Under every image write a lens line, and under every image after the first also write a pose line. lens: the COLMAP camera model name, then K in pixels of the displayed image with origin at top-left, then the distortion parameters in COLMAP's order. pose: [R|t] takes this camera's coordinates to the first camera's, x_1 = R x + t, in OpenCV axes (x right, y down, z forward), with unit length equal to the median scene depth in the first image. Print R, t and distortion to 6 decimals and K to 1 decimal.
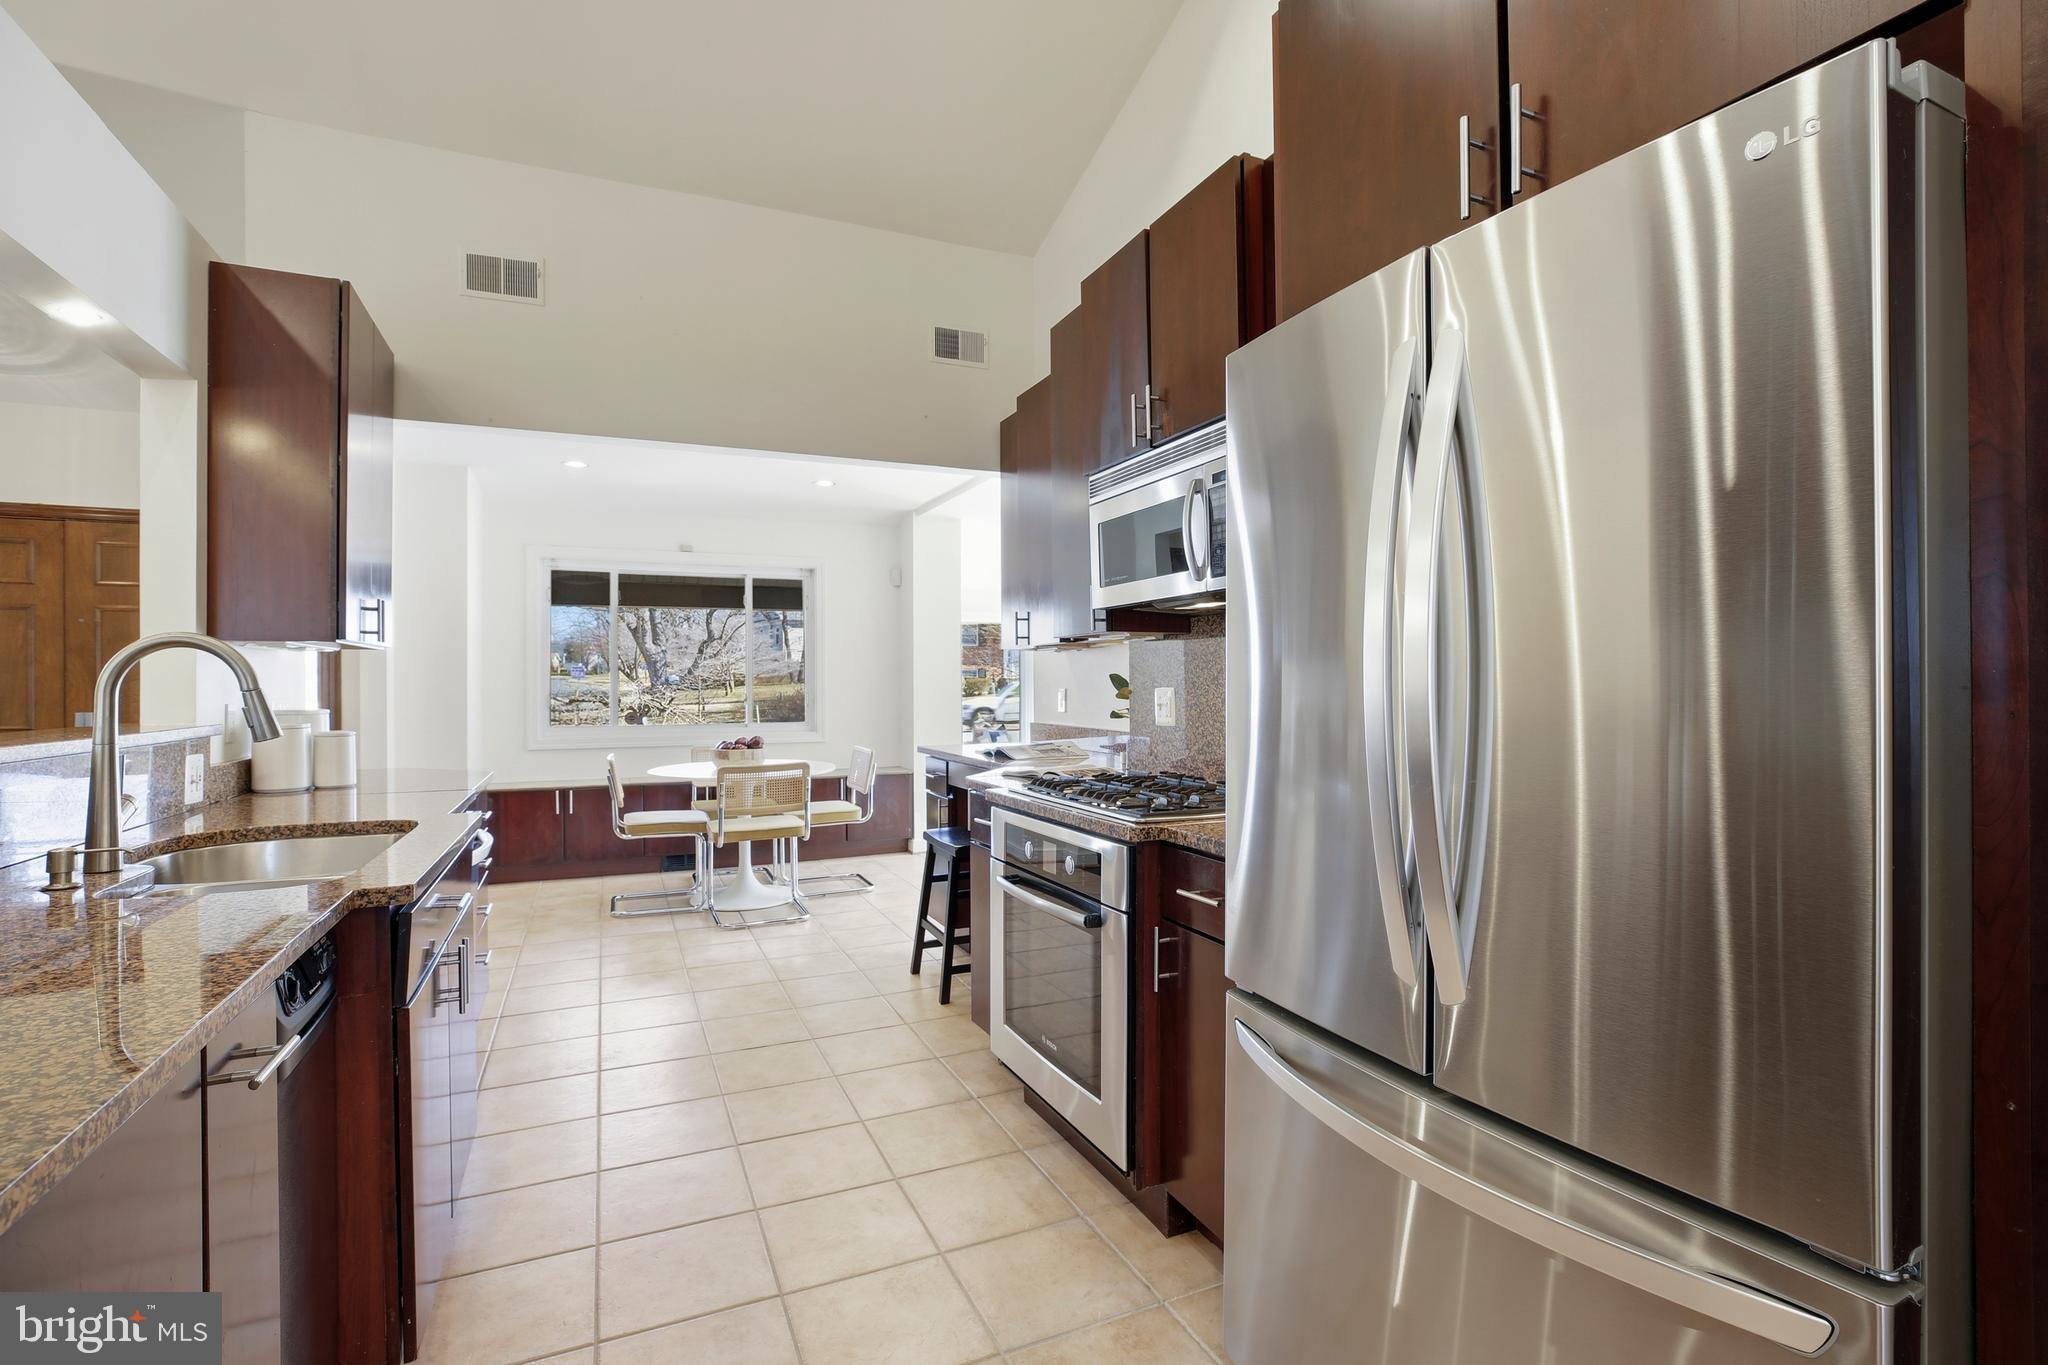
lens RADIAL K [[949.4, 0, 1027.4], [0, 949.4, 683.2], [0, 0, 1]] dist [-0.028509, 0.008843]
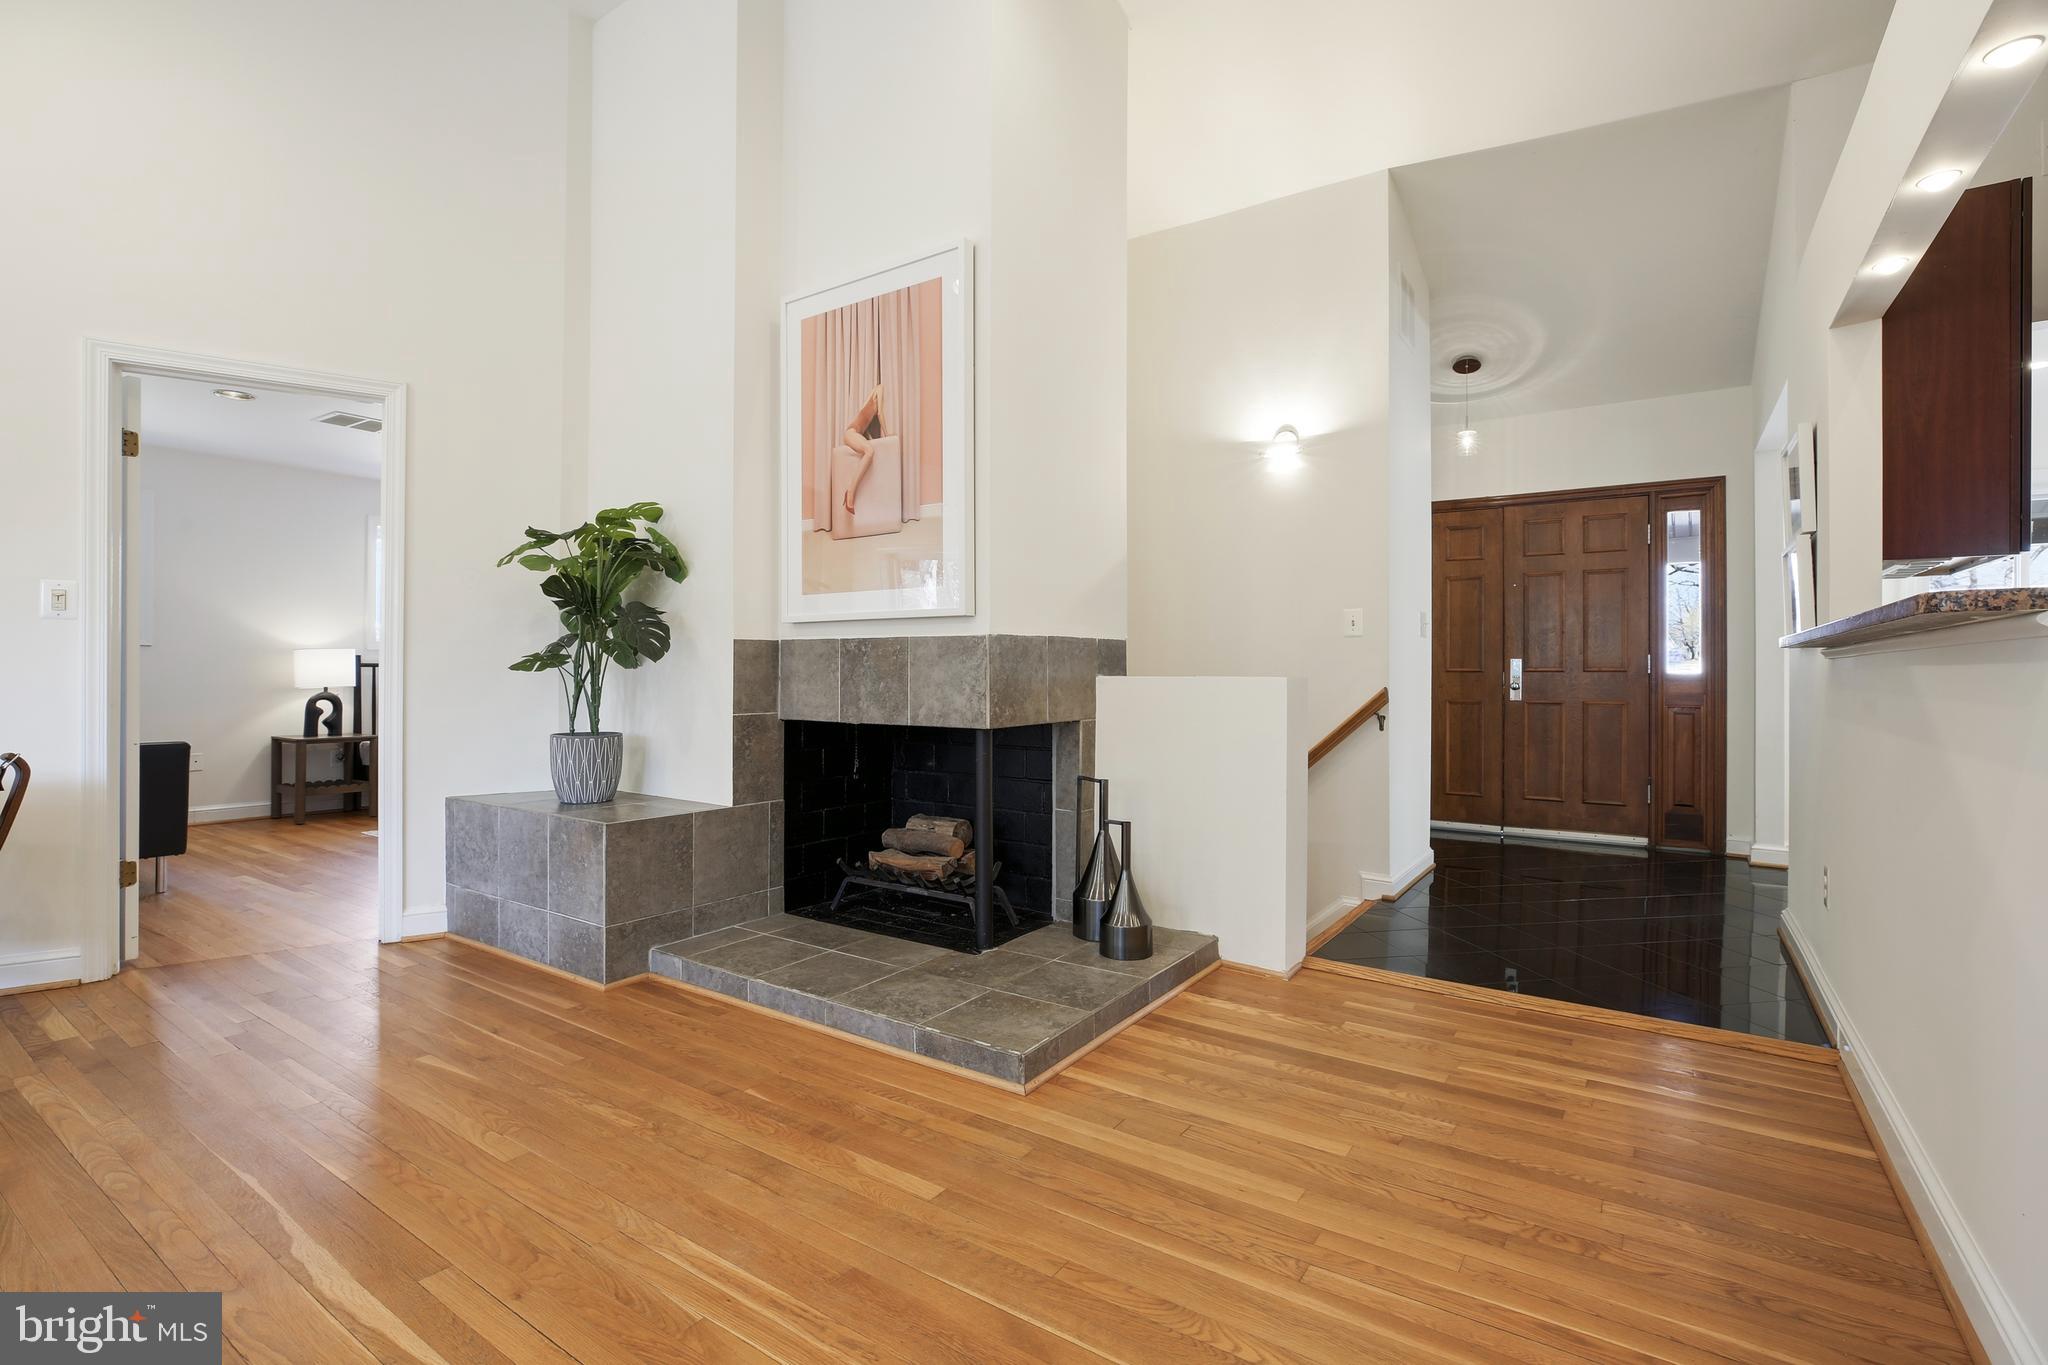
lens RADIAL K [[949.4, 0, 1035.7], [0, 949.4, 666.6], [0, 0, 1]] dist [-0.028509, 0.008843]
pose [[0.522220, 0.007235, -0.852780, -0.257922], [-0.005969, 0.999971, 0.004829, 0.037838], [0.852790, 0.002569, 0.522248, -0.204128]]
